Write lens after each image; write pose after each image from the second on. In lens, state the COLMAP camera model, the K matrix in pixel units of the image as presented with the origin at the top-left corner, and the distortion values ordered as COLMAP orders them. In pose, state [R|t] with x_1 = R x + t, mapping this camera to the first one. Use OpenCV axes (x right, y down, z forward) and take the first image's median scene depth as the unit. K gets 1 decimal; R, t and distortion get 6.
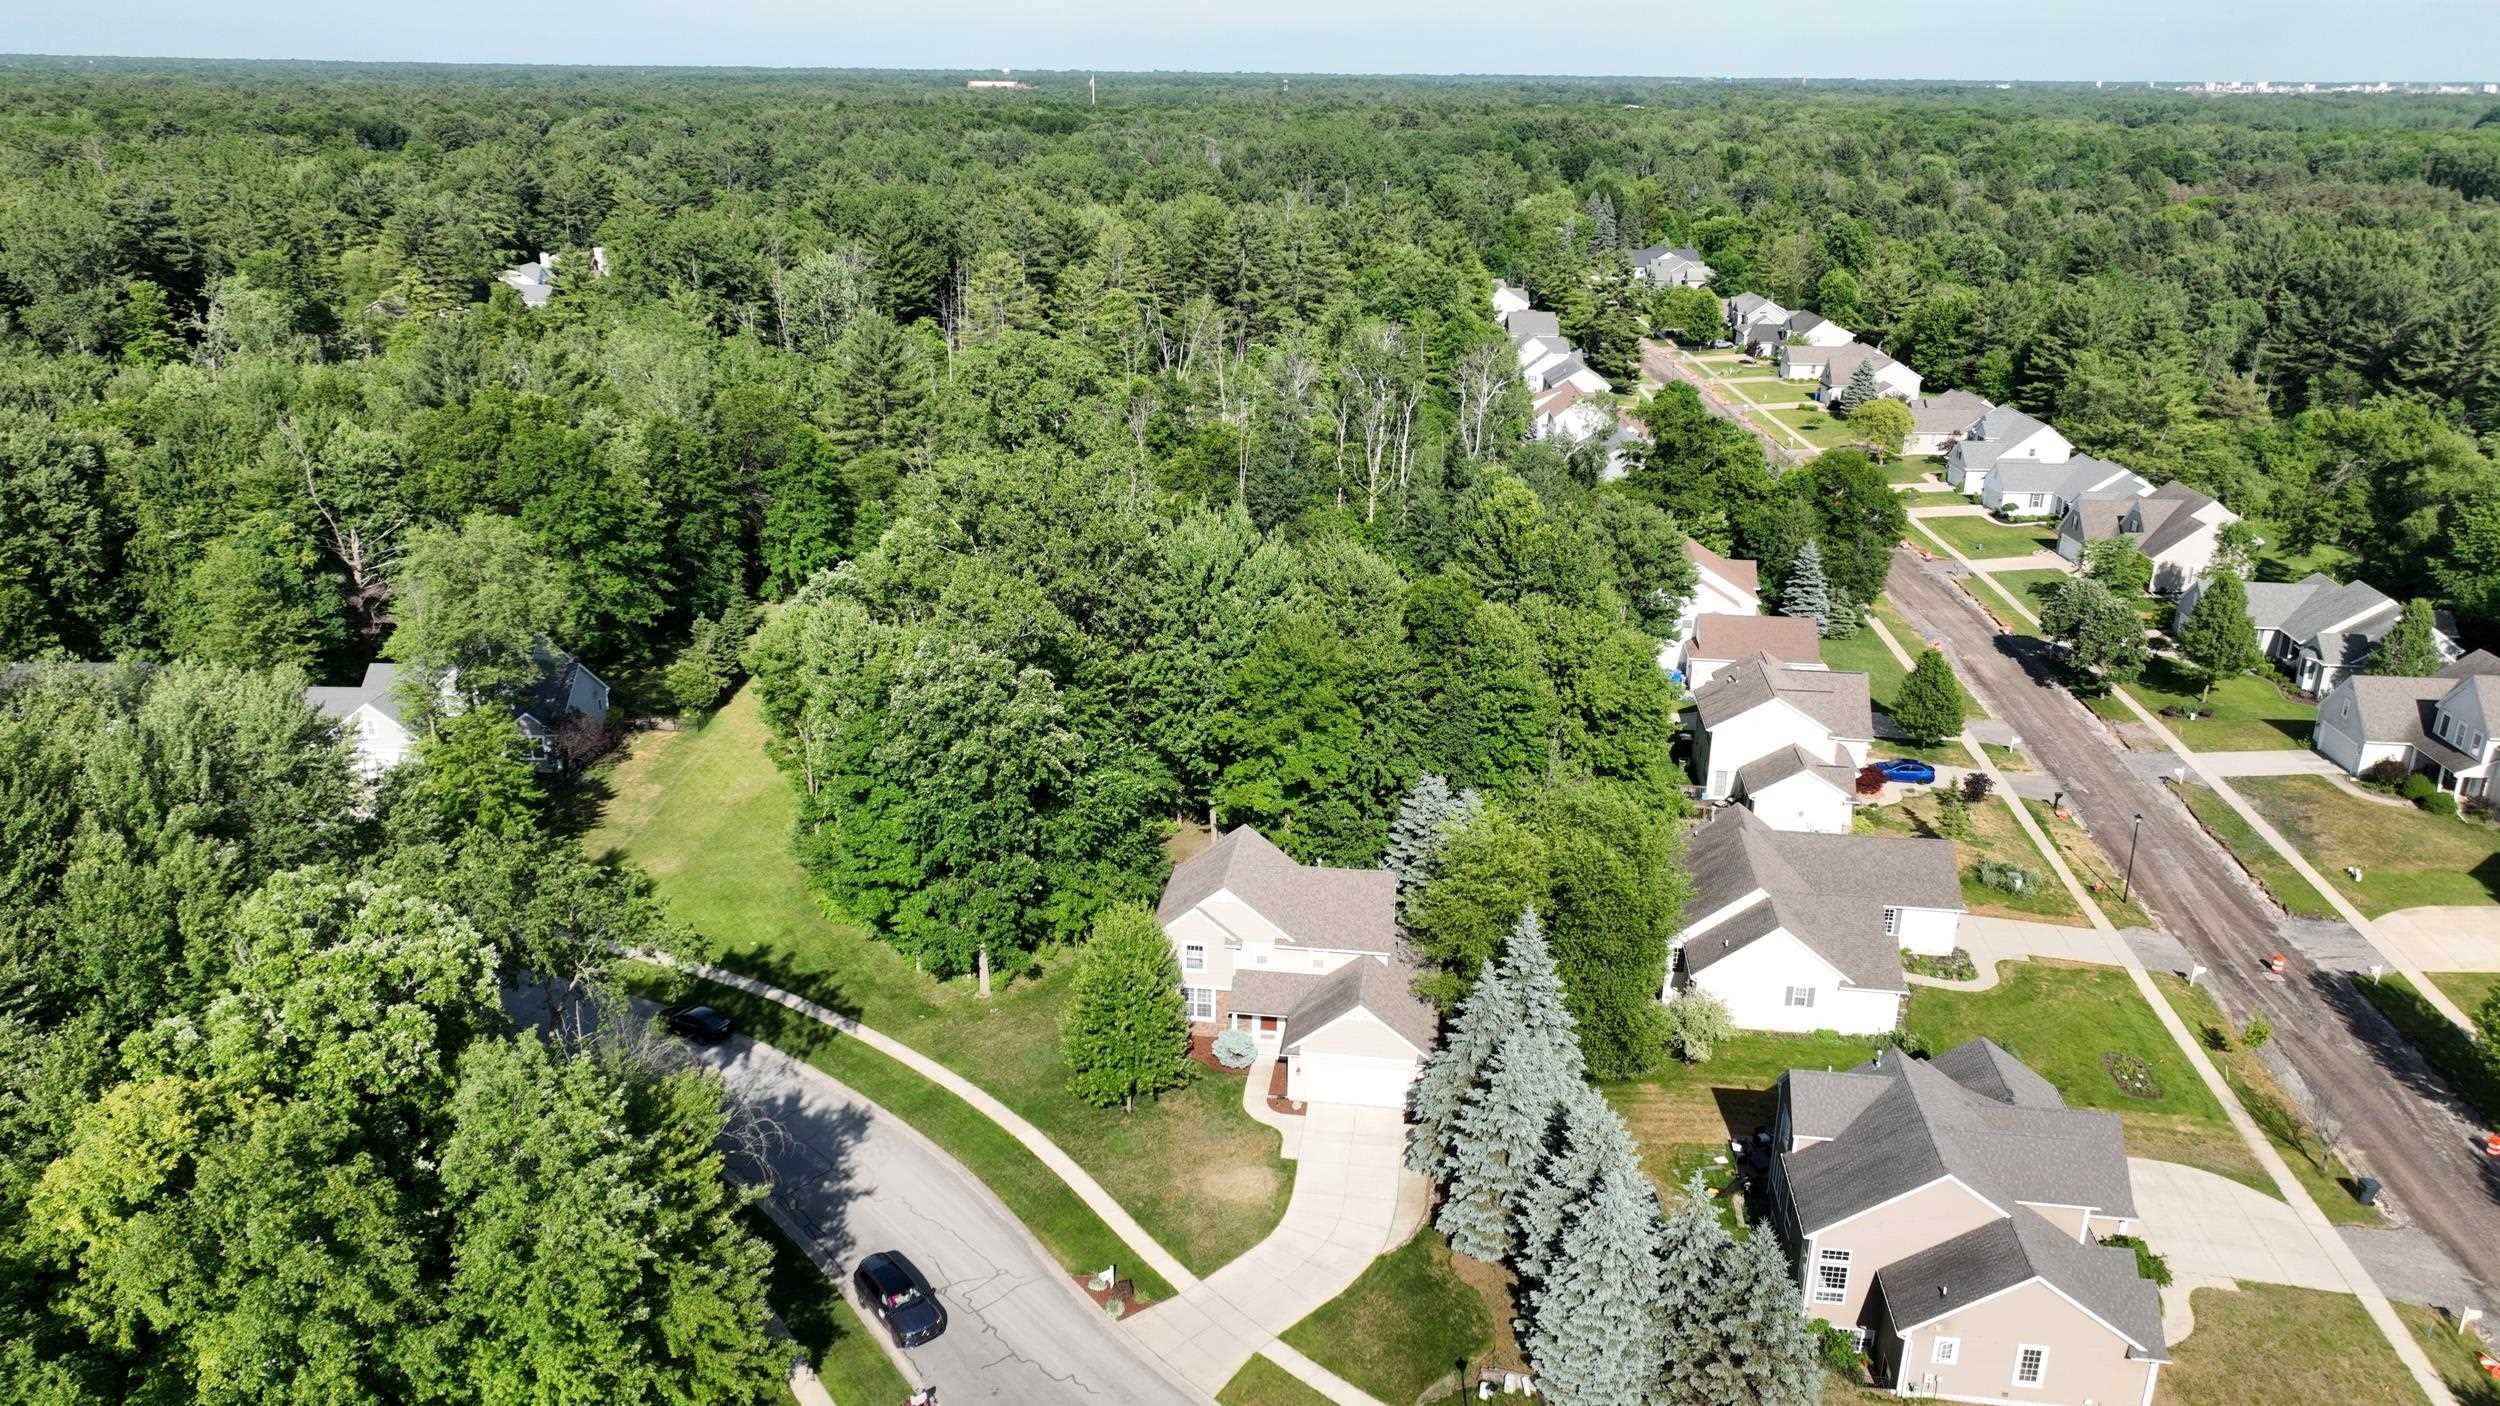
lens RADIAL K [[1756.1, 0, 1250.0], [0, 1756.1, 703.0], [0, 0, 1]] dist [0.006300, 0.003455]
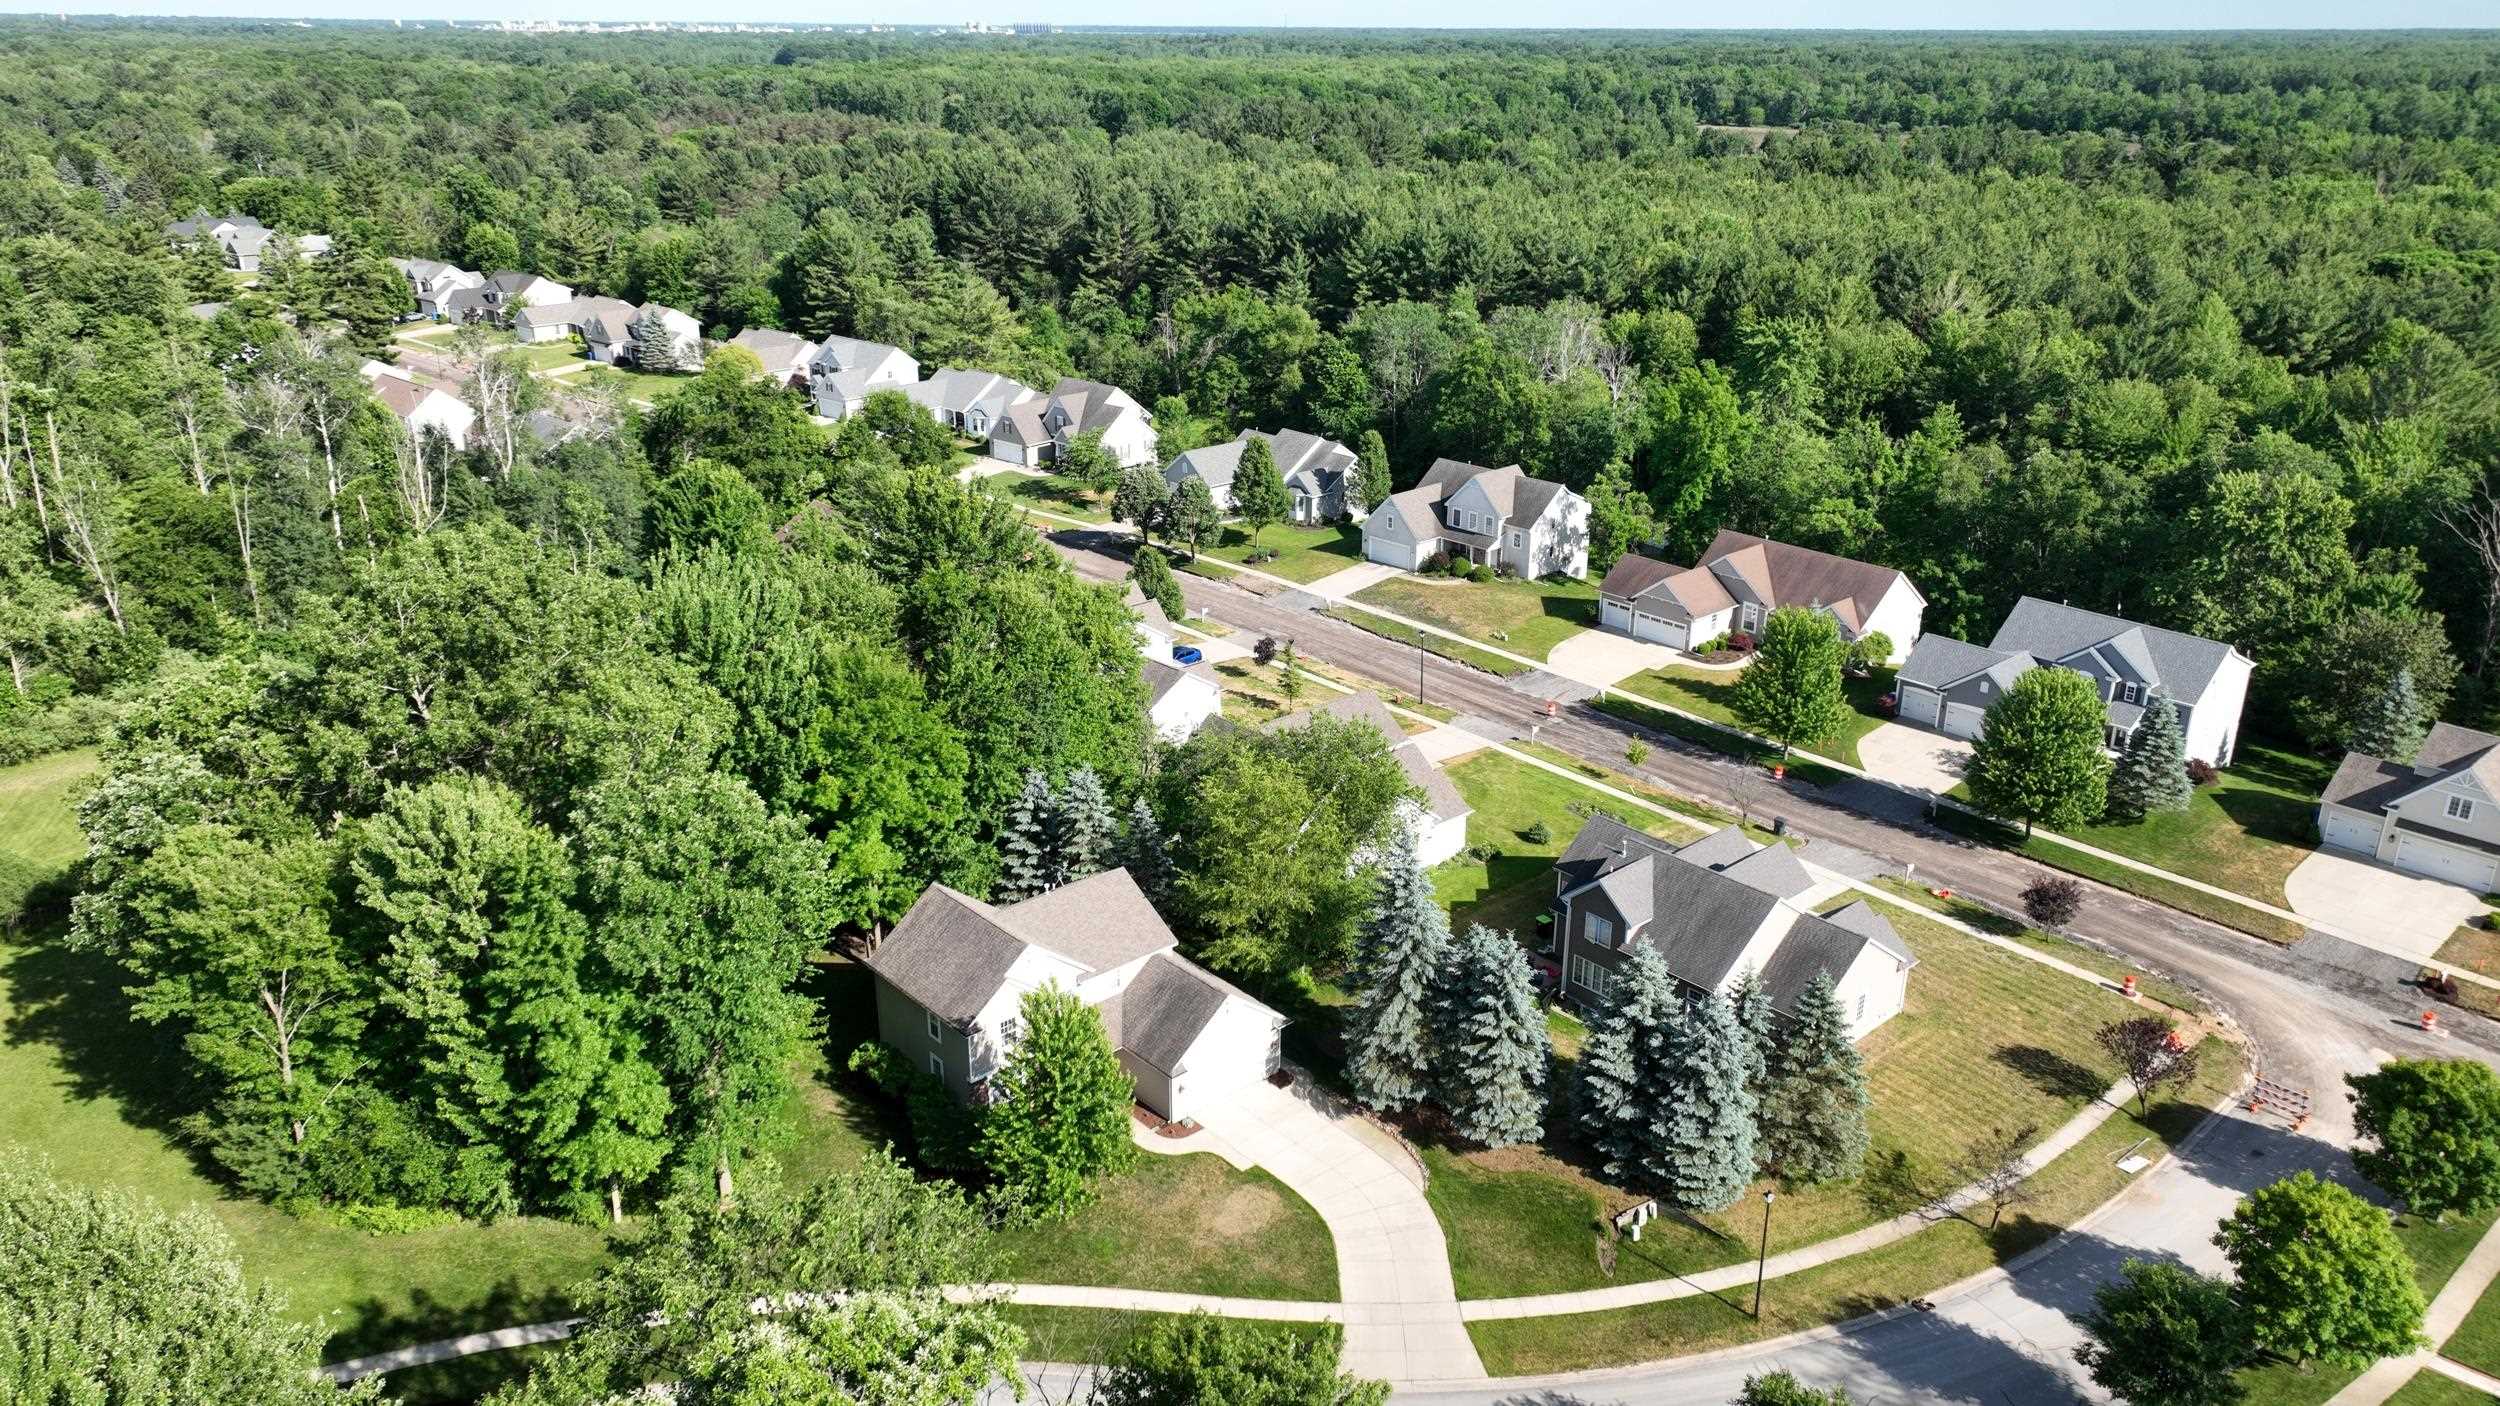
lens RADIAL K [[1756.1, 0, 1250.0], [0, 1756.1, 703.0], [0, 0, 1]] dist [0.006300, 0.003455]
pose [[0.652531, -0.278512, 0.704723, -0.524208], [0.256640, 0.956271, 0.140293, -0.106164], [-0.712979, 0.089315, 0.695474, 0.277755]]
